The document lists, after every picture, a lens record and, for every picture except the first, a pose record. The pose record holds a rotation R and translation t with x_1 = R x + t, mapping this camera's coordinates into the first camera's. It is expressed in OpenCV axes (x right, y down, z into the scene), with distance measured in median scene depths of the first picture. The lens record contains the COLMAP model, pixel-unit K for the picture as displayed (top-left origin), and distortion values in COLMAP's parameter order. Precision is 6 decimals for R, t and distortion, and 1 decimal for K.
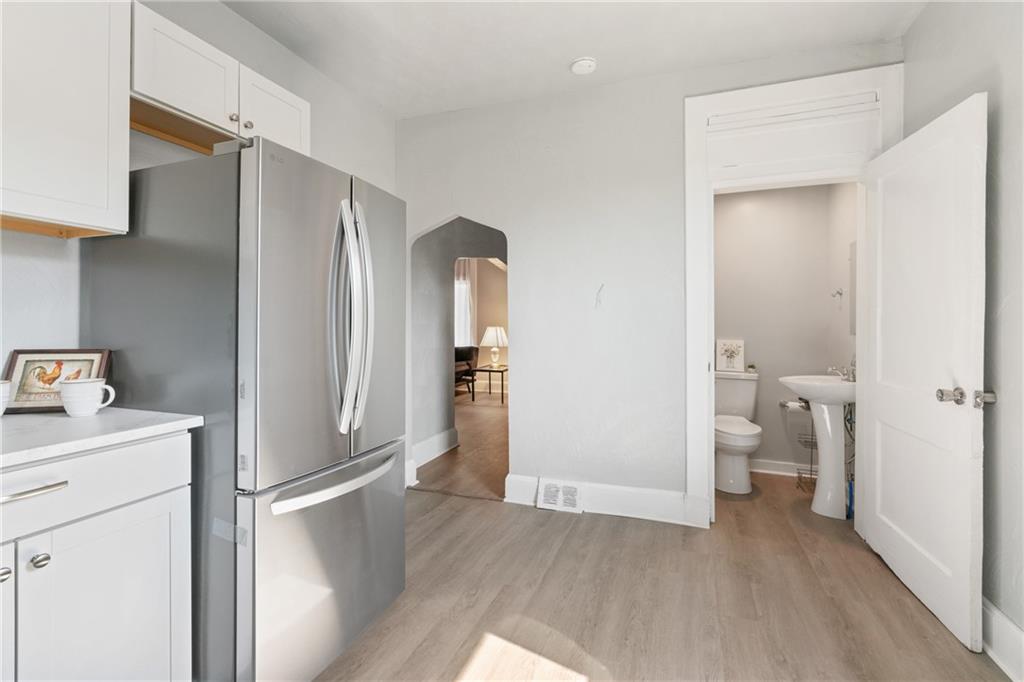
lens RADIAL K [[460.0, 0, 511.8], [0, 460.0, 334.3], [0, 0, 1]] dist [-0.000208, -0.000032]
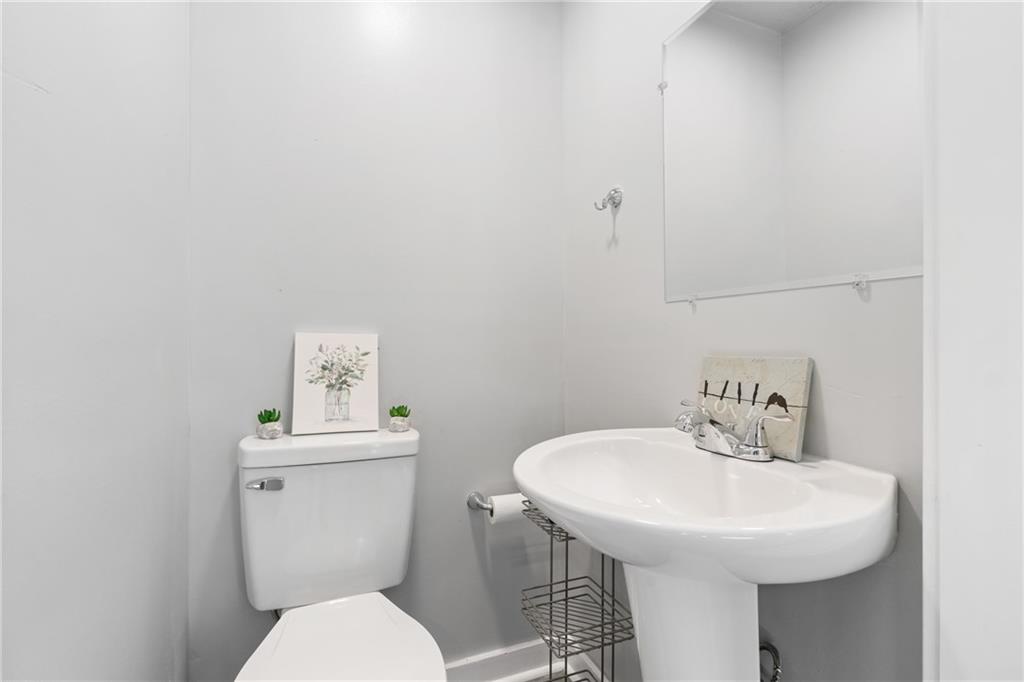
lens RADIAL K [[460.0, 0, 513.3], [0, 460.0, 340.7], [0, 0, 1]] dist [-0.000208, -0.000032]
pose [[0.757470, -0.006005, 0.652842, 0.362427], [0.010499, 0.999940, -0.002983, 0.020072], [-0.652785, 0.009114, 0.757488, 0.685757]]
